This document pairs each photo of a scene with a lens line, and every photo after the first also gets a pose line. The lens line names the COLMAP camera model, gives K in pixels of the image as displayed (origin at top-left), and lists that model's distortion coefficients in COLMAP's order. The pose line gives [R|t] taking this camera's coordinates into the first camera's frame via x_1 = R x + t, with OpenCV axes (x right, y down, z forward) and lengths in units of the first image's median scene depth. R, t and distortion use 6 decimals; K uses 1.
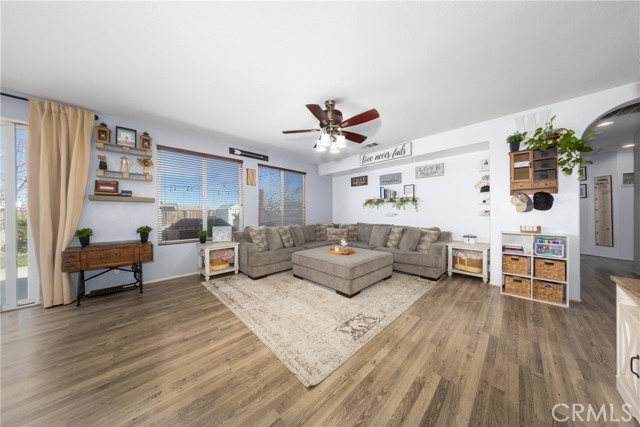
lens RADIAL K [[189.8, 0, 309.3], [0, 189.8, 213.9], [0, 0, 1]] dist [0.000331, 0.000020]
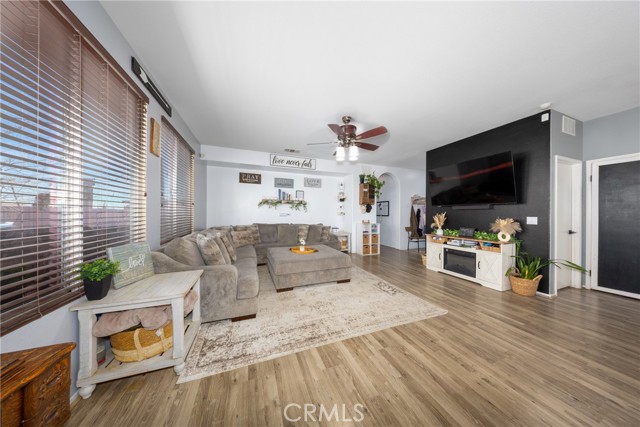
lens RADIAL K [[189.8, 0, 329.0], [0, 189.8, 213.1], [0, 0, 1]] dist [0.000331, 0.000020]
pose [[0.364457, 0.007832, 0.931187, -0.888168], [-0.004780, 0.999967, -0.006540, 0.000208], [-0.931208, -0.002068, 0.364483, 0.595960]]
